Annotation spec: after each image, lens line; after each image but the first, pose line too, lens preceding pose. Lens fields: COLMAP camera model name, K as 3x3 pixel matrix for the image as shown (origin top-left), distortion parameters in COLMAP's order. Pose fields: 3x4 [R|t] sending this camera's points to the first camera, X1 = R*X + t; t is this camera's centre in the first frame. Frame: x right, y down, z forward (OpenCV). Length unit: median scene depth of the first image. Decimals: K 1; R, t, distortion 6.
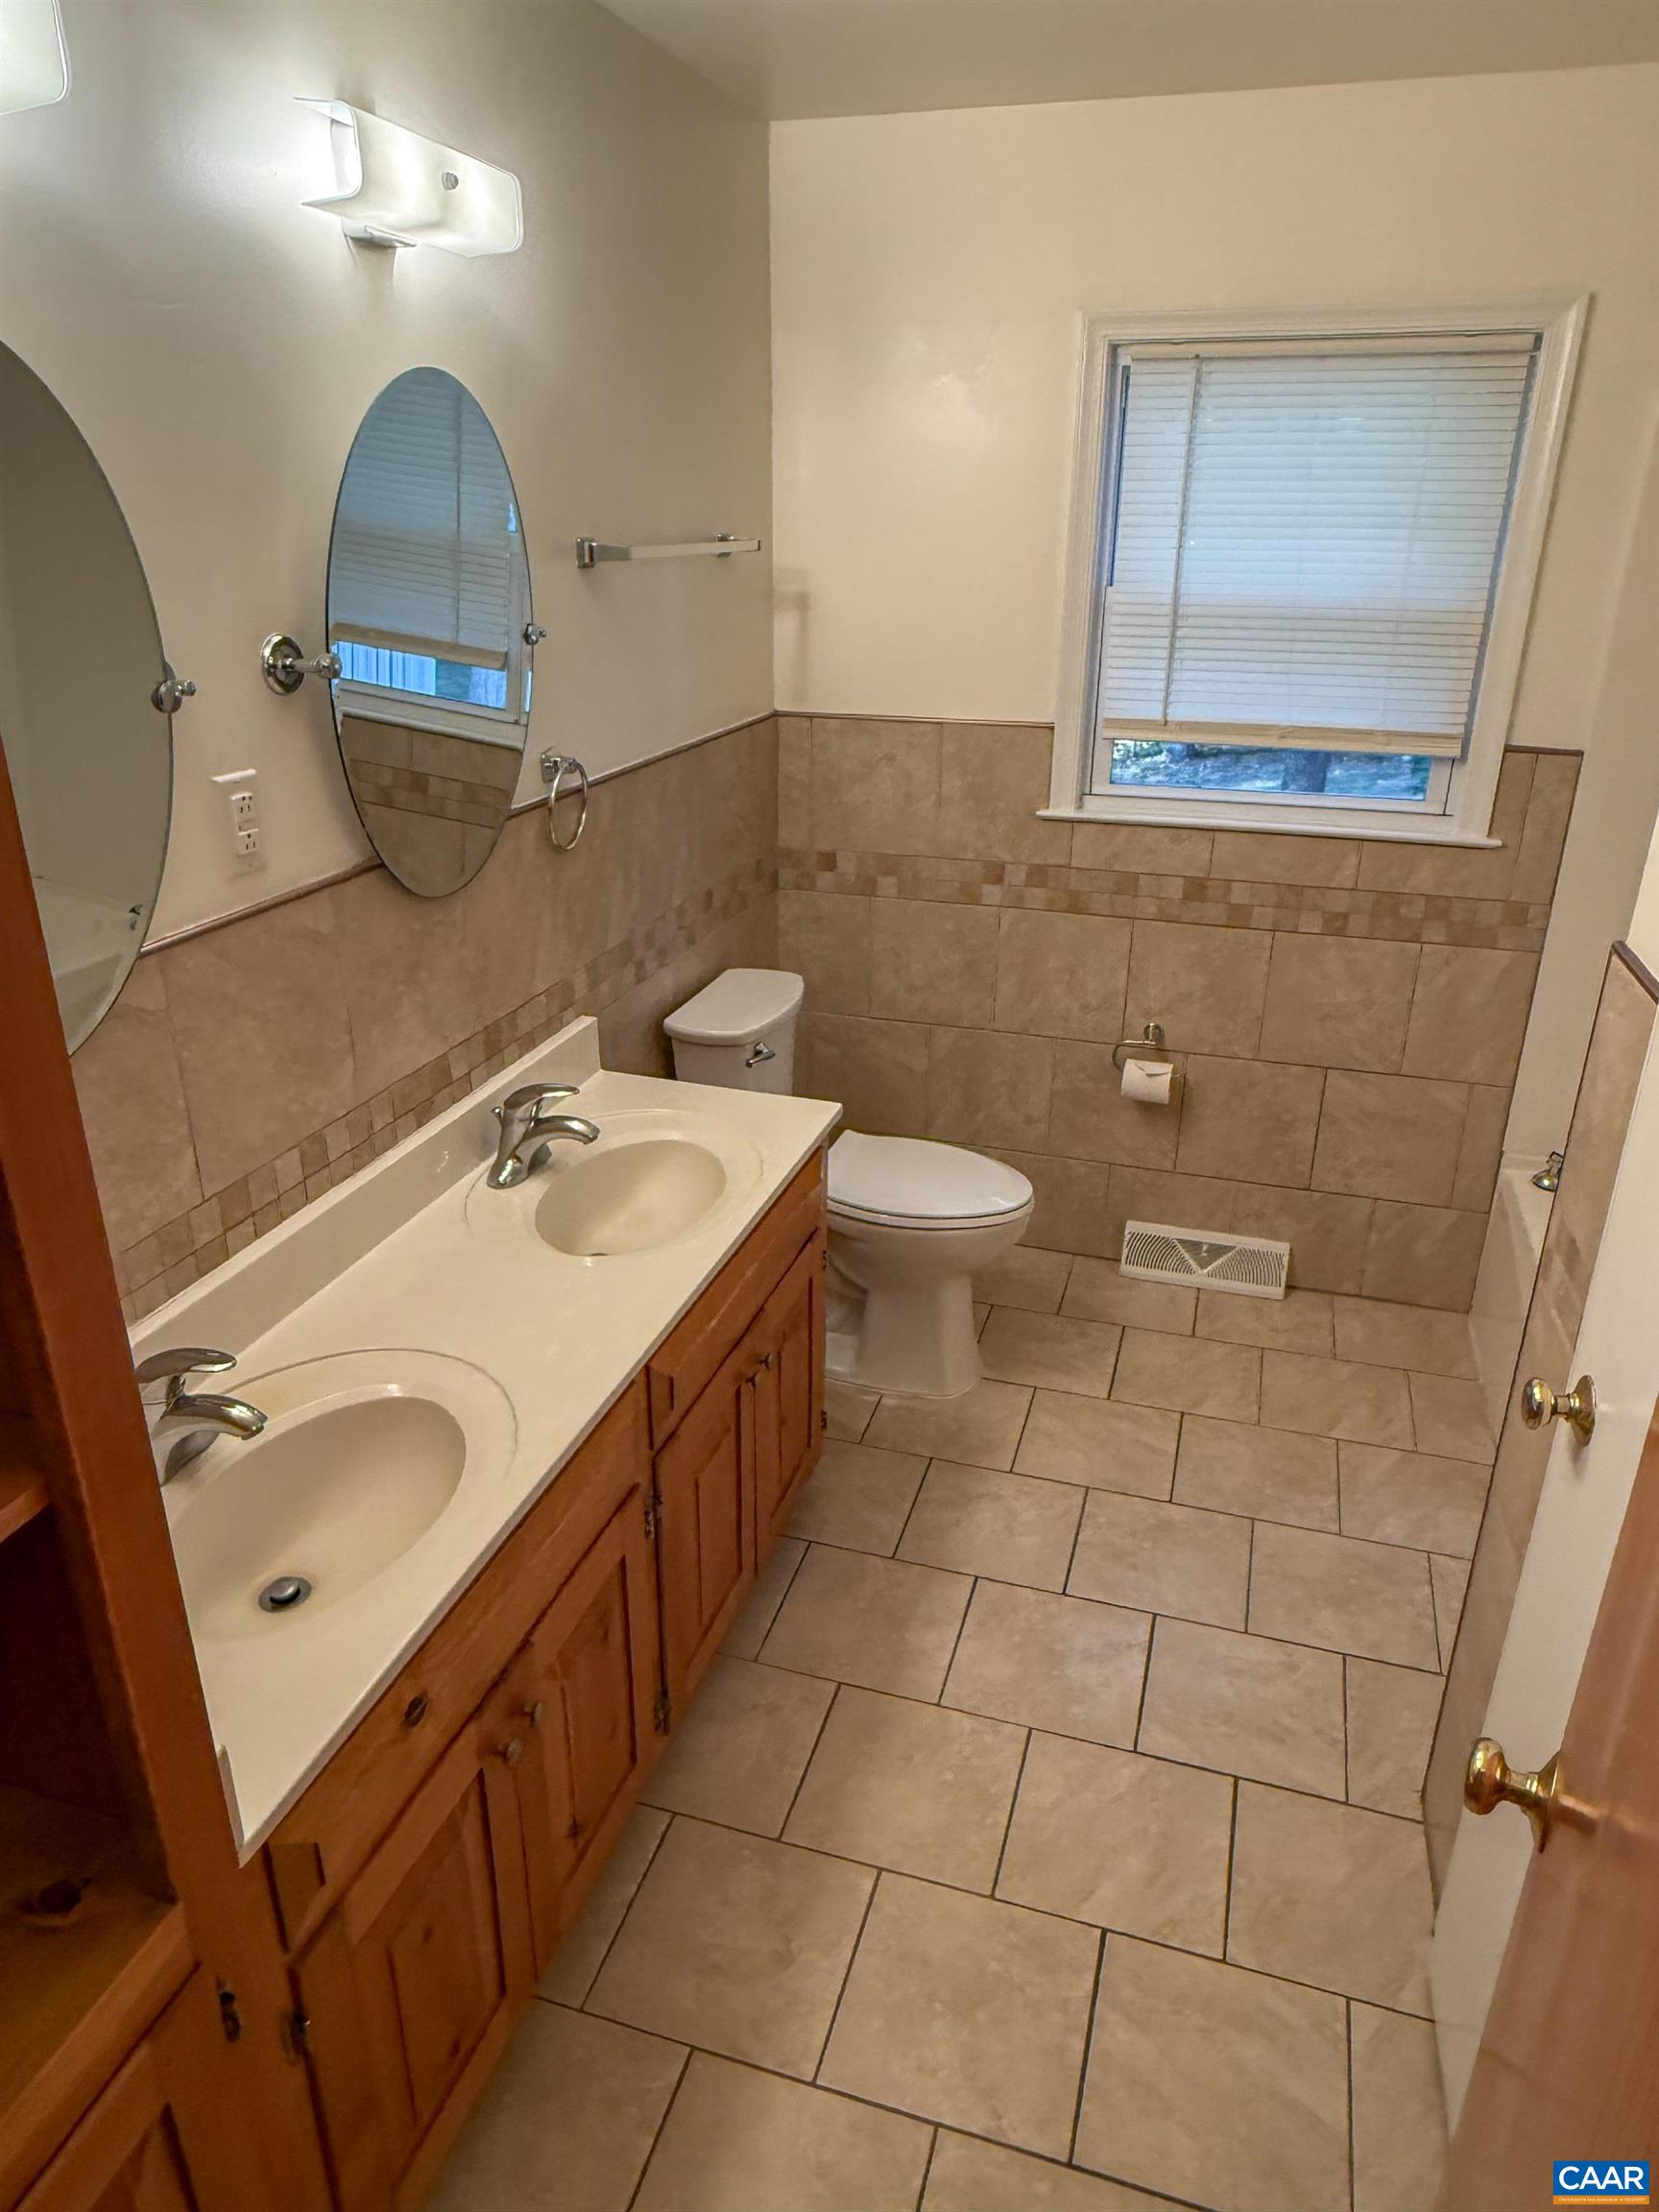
lens RADIAL K [[1454.0, 0, 829.5], [0, 1454.0, 1106.0], [0, 0, 1]] dist [0.005317, 0.002241]
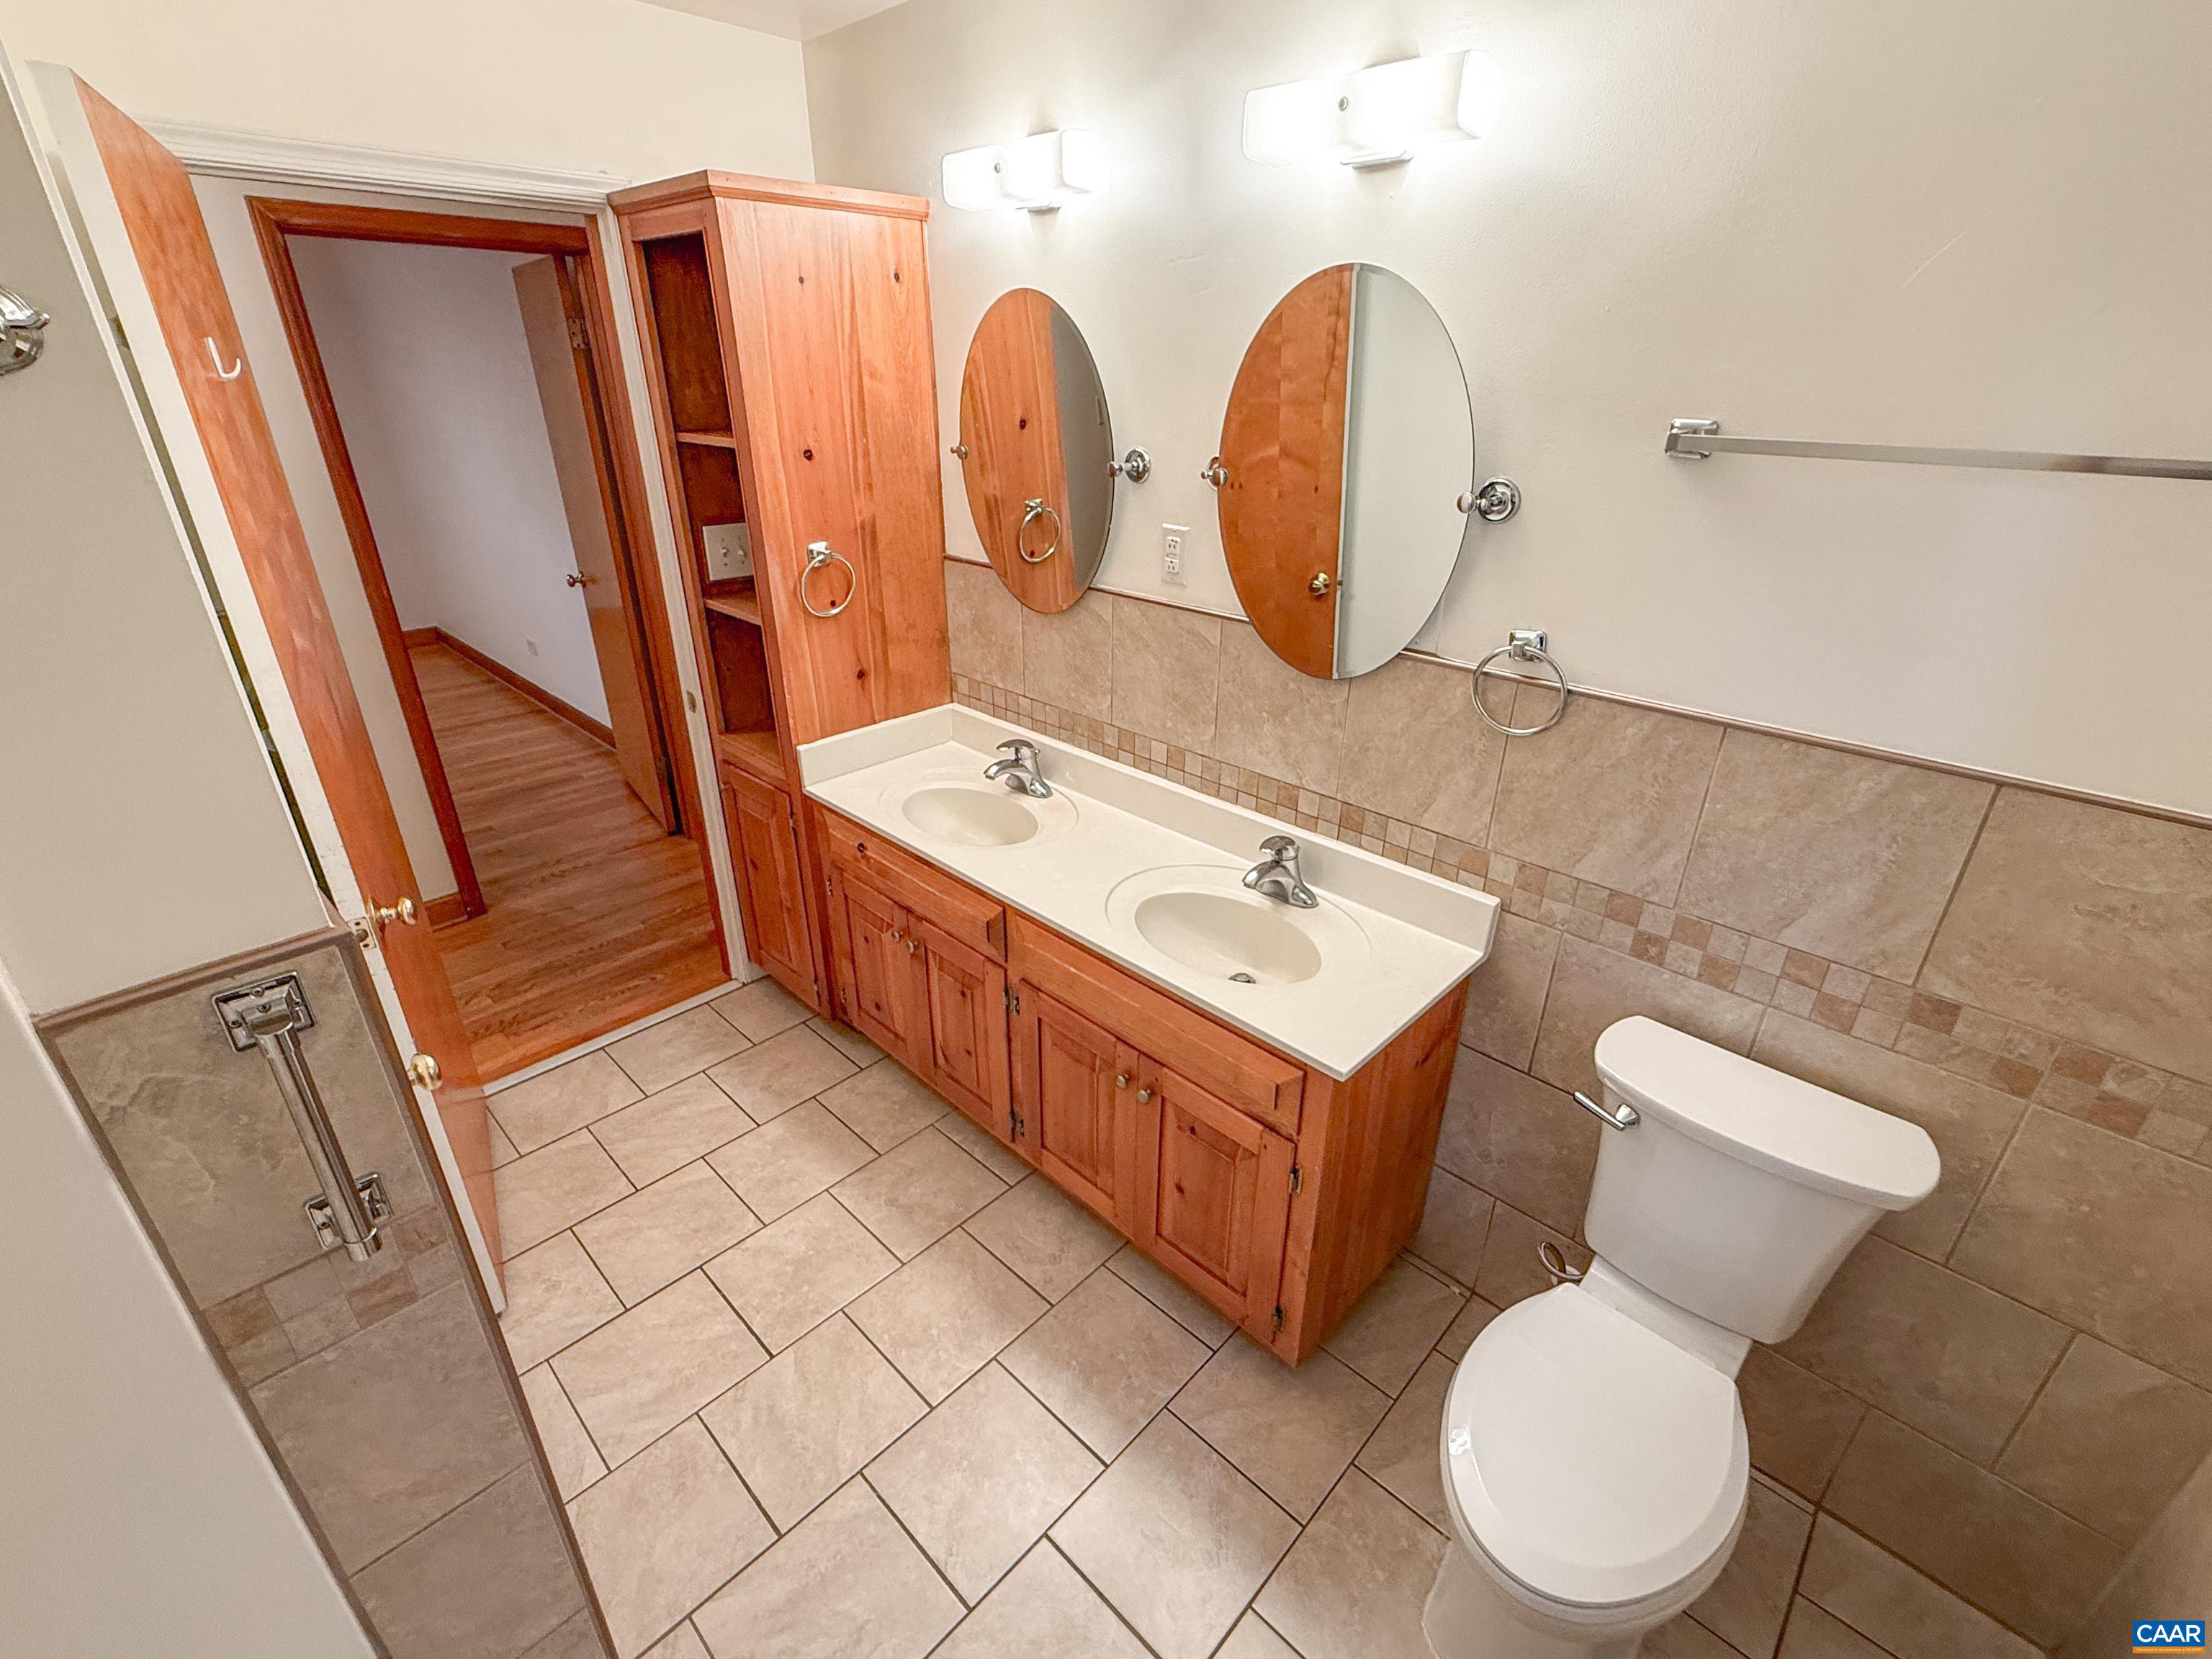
lens RADIAL K [[984.8, 0, 1106.0], [0, 984.8, 829.5], [0, 0, 1]] dist [-0.001692, -0.000072]
pose [[-0.450630, 0.380469, -0.807574, 0.616113], [-0.347742, 0.758364, 0.551326, -0.487474], [0.822197, 0.529271, -0.209436, 1.165783]]
